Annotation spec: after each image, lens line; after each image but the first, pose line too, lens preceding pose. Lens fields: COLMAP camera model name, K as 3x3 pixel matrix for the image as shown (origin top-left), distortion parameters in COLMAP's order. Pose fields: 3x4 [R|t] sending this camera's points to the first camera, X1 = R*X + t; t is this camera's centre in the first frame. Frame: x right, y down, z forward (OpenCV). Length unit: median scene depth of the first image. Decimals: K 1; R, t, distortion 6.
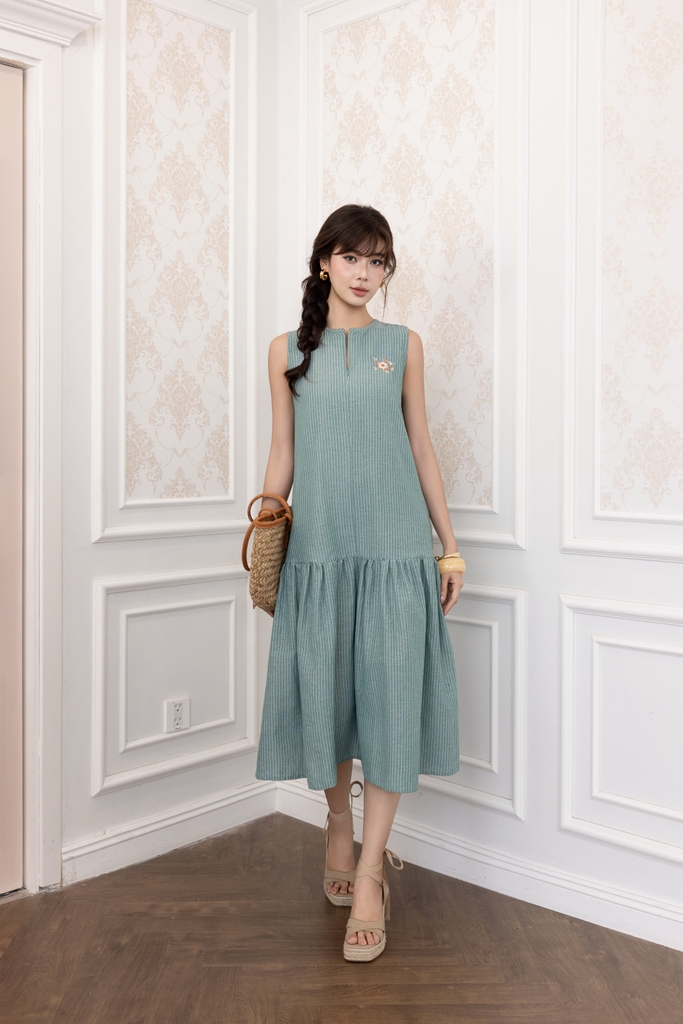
lens RADIAL K [[1105.1, 0, 343.9], [0, 1105.1, 435.9], [0, 0, 1]] dist [0.117657, -0.332296]
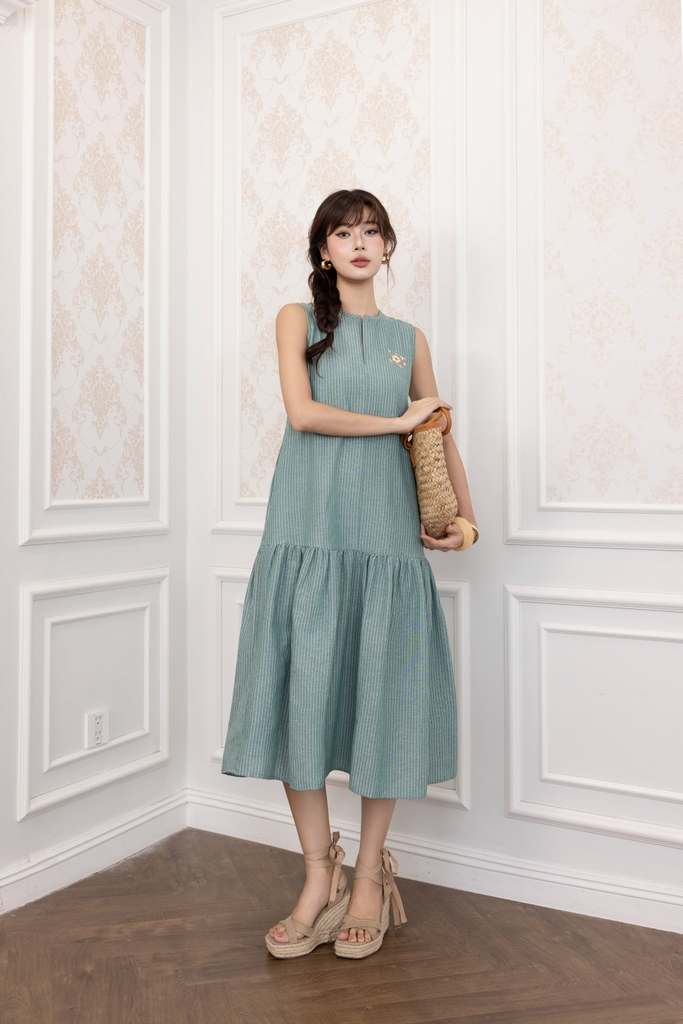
lens RADIAL K [[1090.9, 0, 323.6], [0, 1090.9, 411.3], [0, 0, 1]] dist [0.121379, -0.299235]
pose [[0.976348, 0.007081, 0.216090, -0.182196], [0.002842, 0.998957, -0.045578, 0.026423], [-0.216187, 0.045115, 0.975309, 0.033368]]
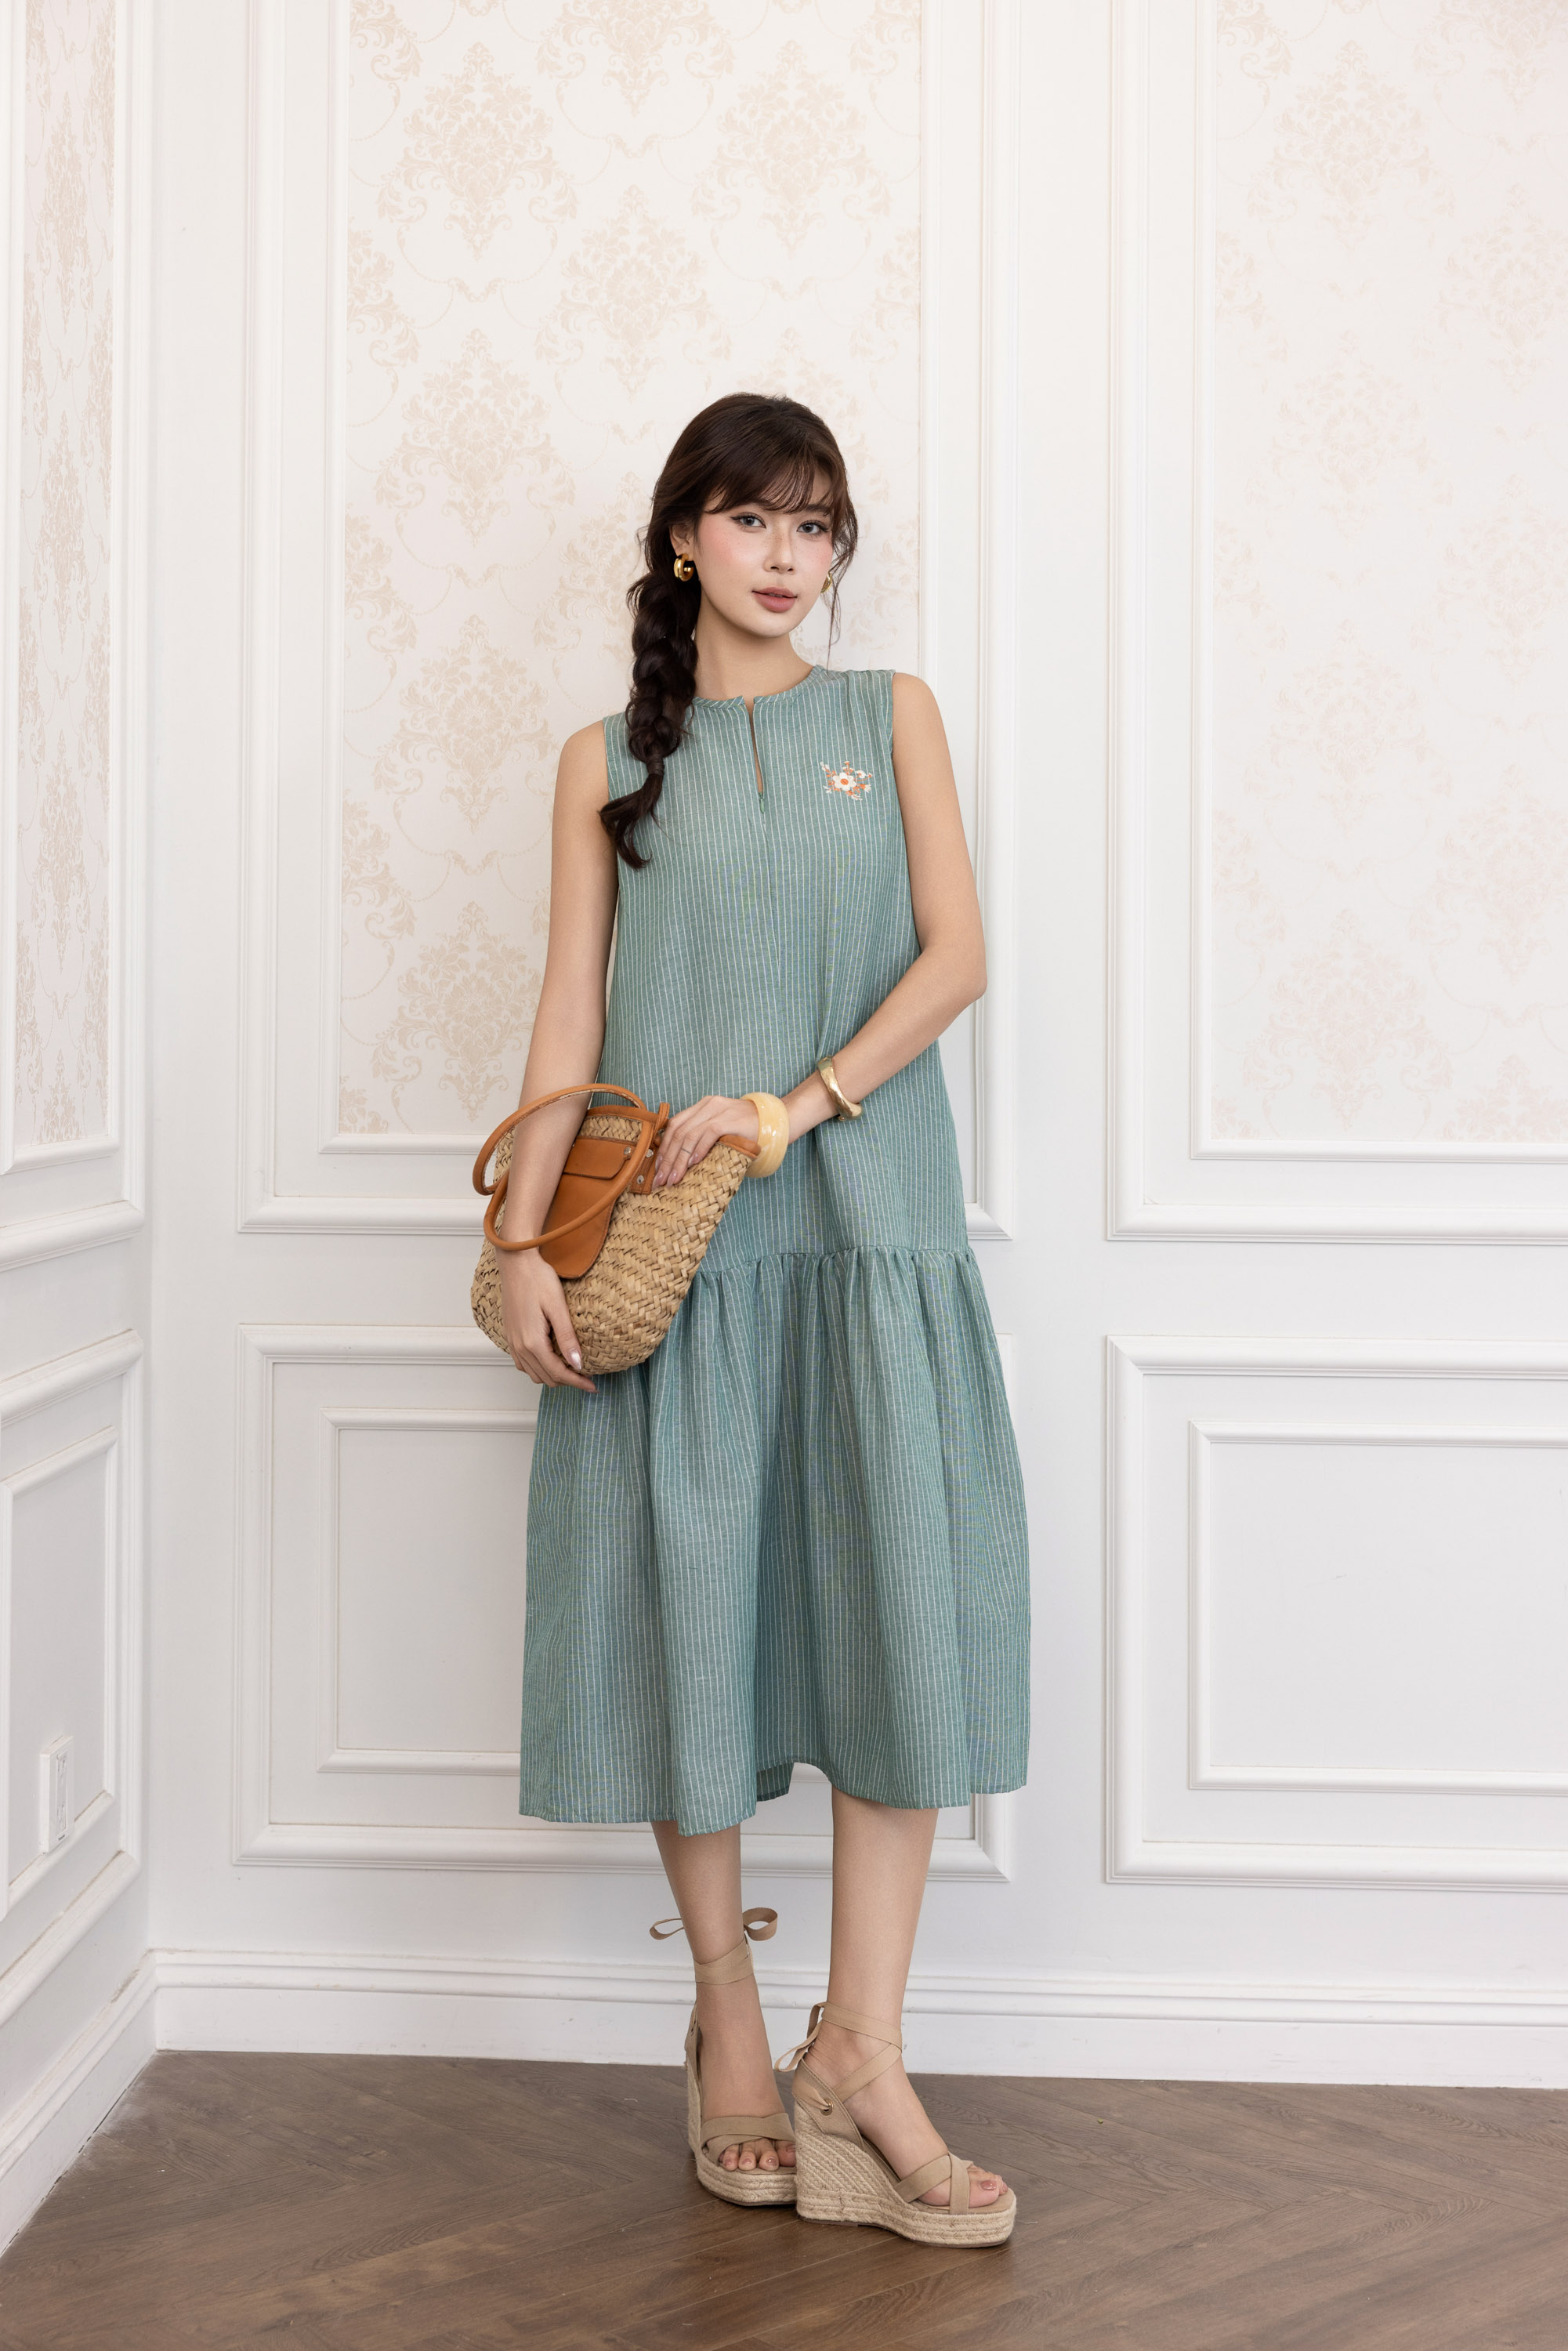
lens RADIAL K [[3295.2, 0, 790.1], [0, 3295.2, 925.9], [0, 0, 1]] dist [0.159278, -0.588642]
pose [[0.767129, 0.021288, 0.641140, -0.692025], [-0.007906, 0.999687, -0.023733, 0.013959], [-0.641444, 0.013137, 0.767057, 0.088325]]
